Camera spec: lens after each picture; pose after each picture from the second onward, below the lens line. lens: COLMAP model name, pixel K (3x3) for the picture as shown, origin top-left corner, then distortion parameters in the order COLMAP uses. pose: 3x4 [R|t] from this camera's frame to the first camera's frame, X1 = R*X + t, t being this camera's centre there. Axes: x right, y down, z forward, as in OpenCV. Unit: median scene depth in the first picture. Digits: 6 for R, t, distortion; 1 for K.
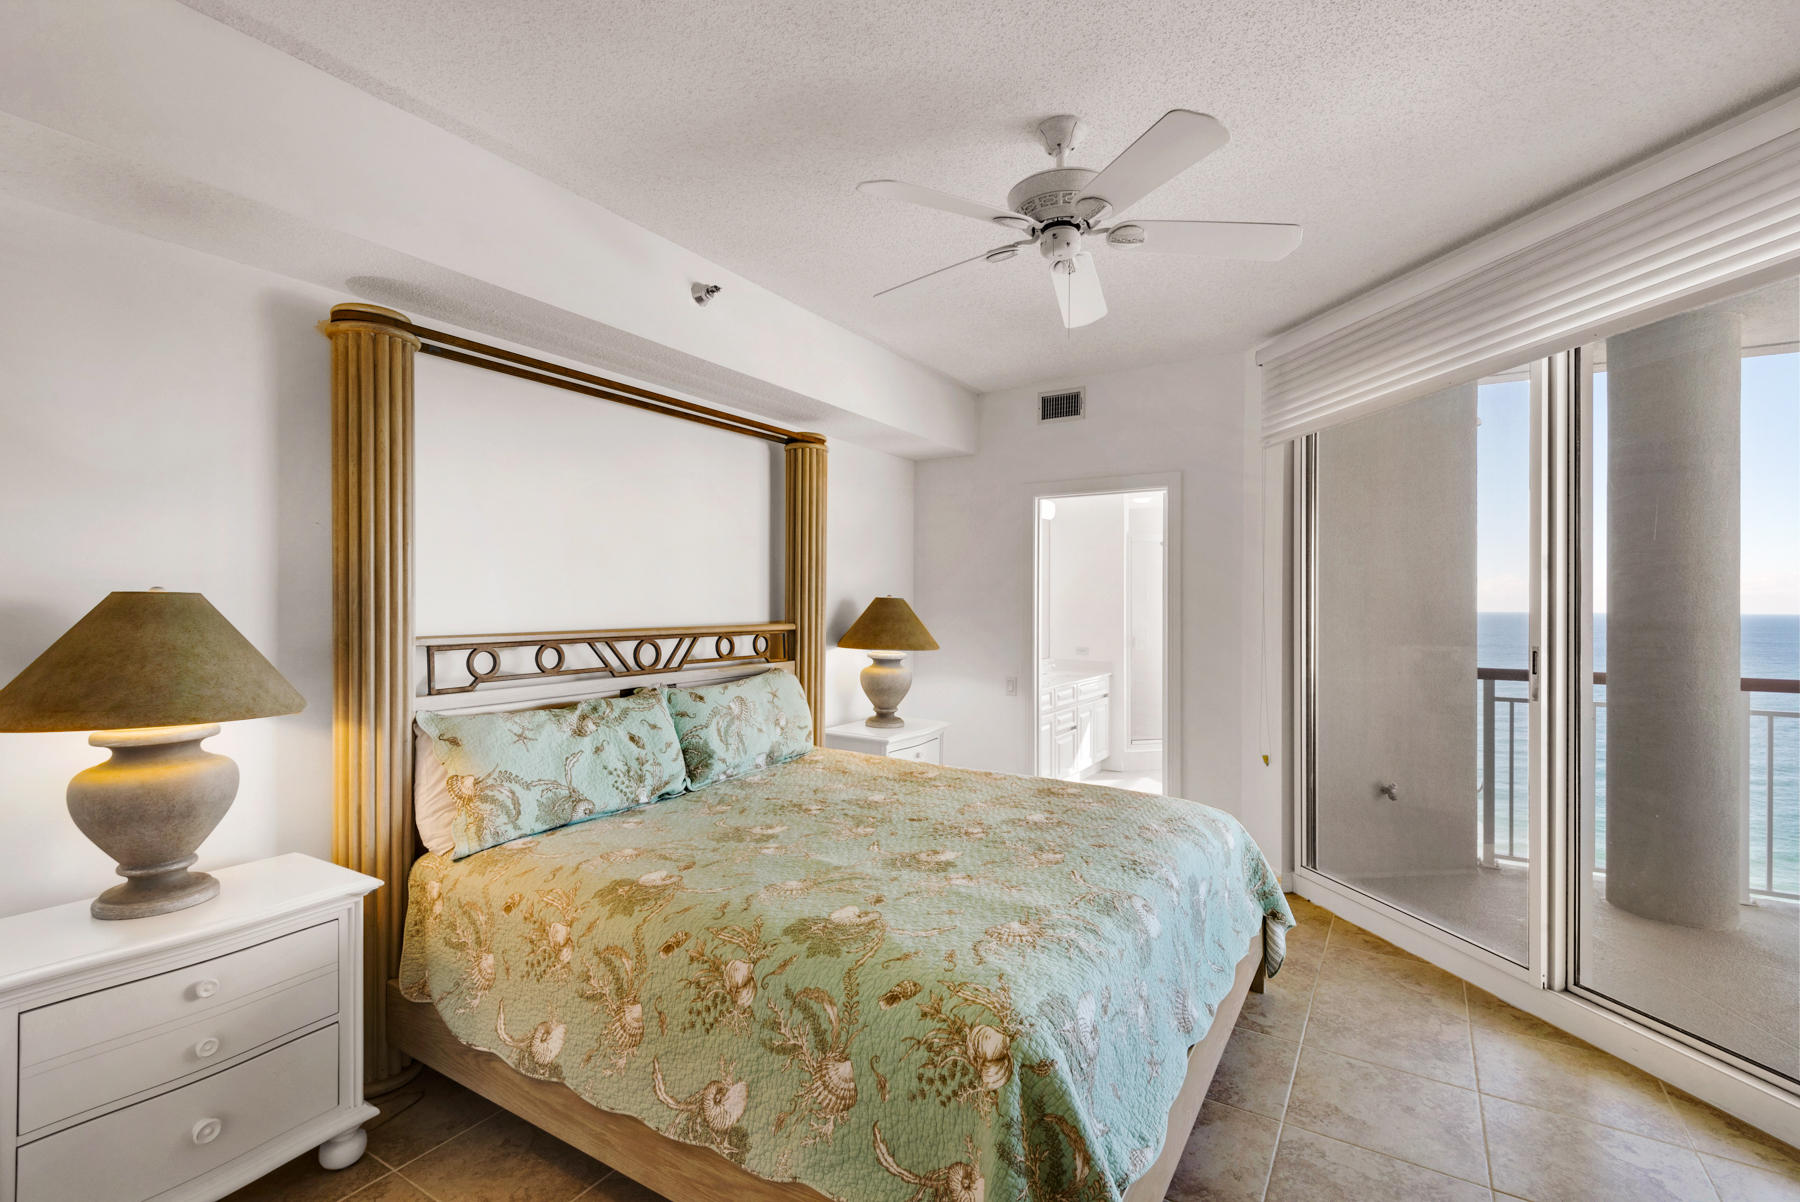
lens RADIAL K [[806.9, 0, 901.2], [0, 806.9, 604.7], [0, 0, 1]] dist [0.025383, -0.011957]
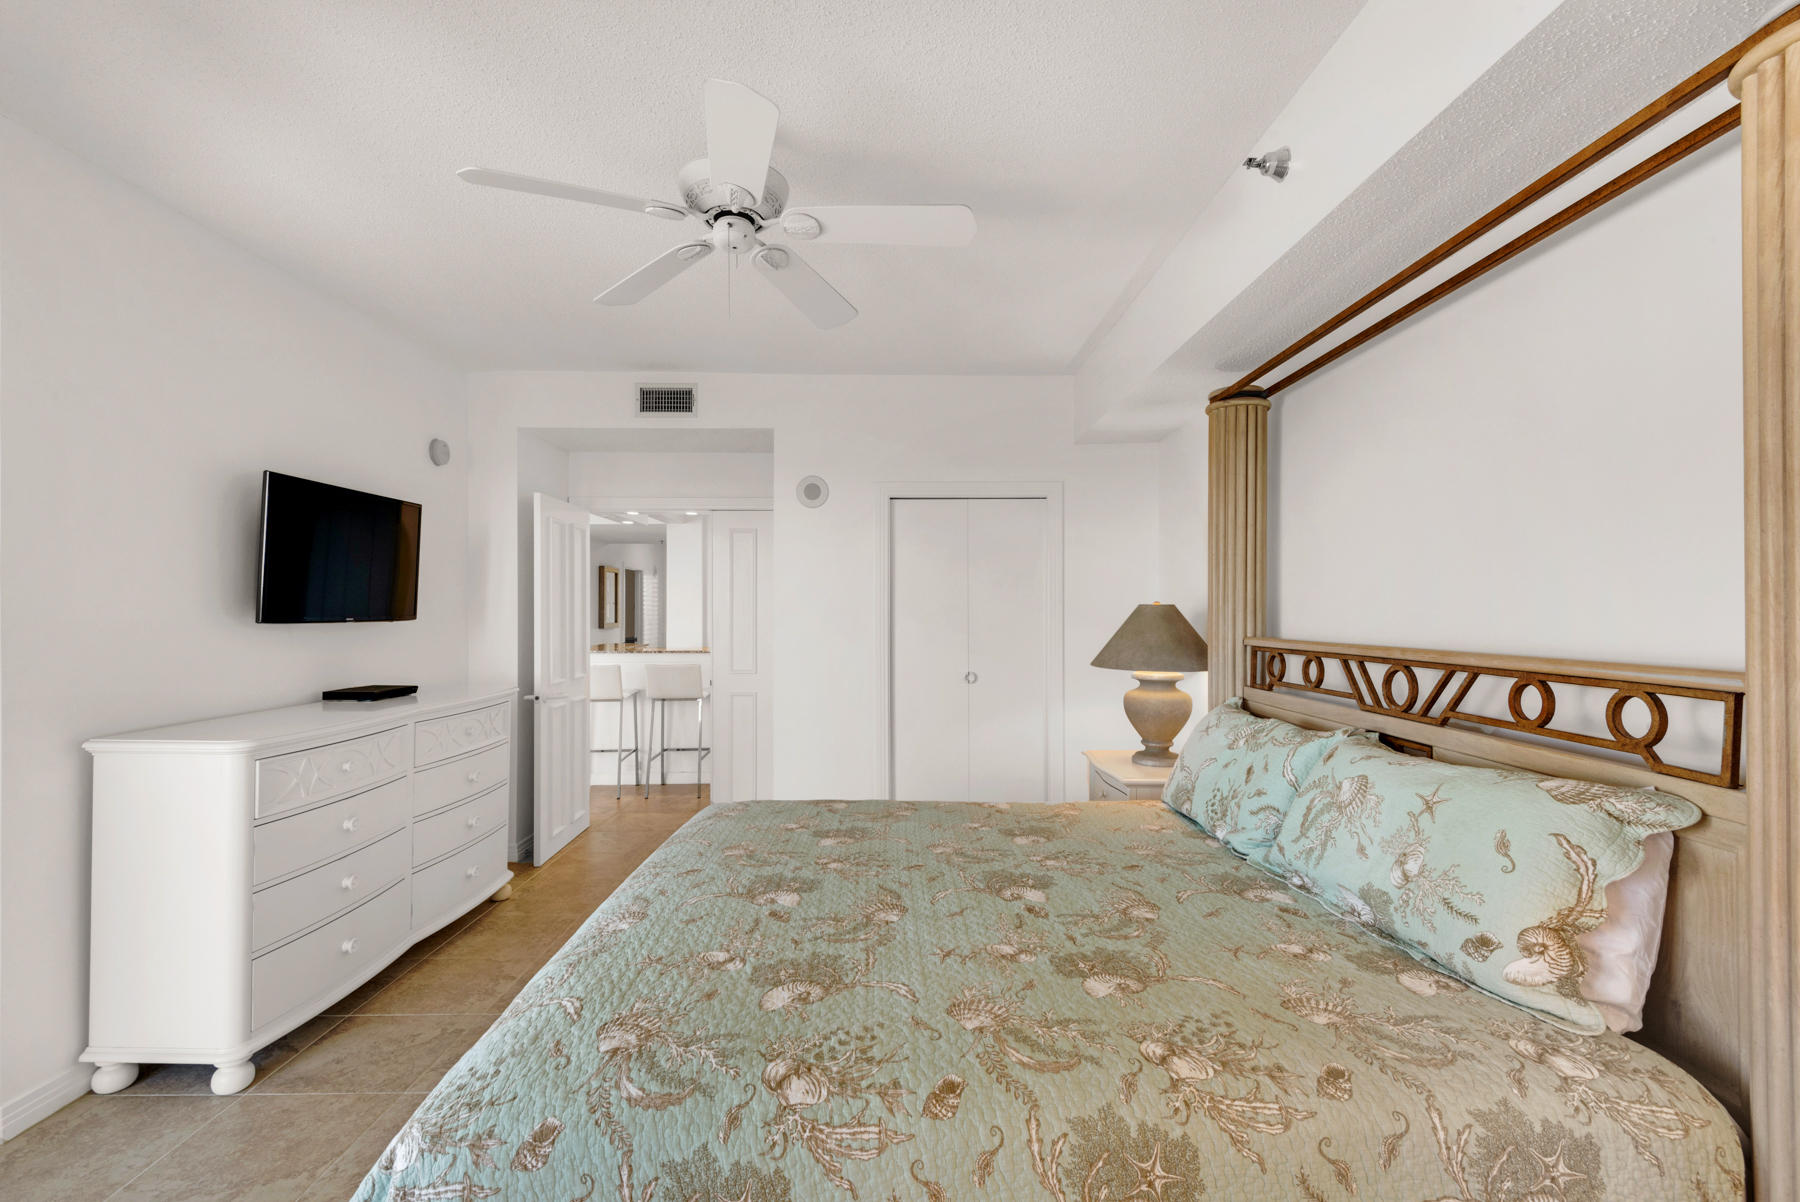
lens RADIAL K [[806.9, 0, 901.2], [0, 806.9, 604.7], [0, 0, 1]] dist [0.025383, -0.011957]
pose [[-0.845838, 0.002031, -0.533436, 0.371104], [0.001089, 0.999997, 0.002082, -0.006141], [0.533439, 0.001180, -0.845838, 1.320800]]
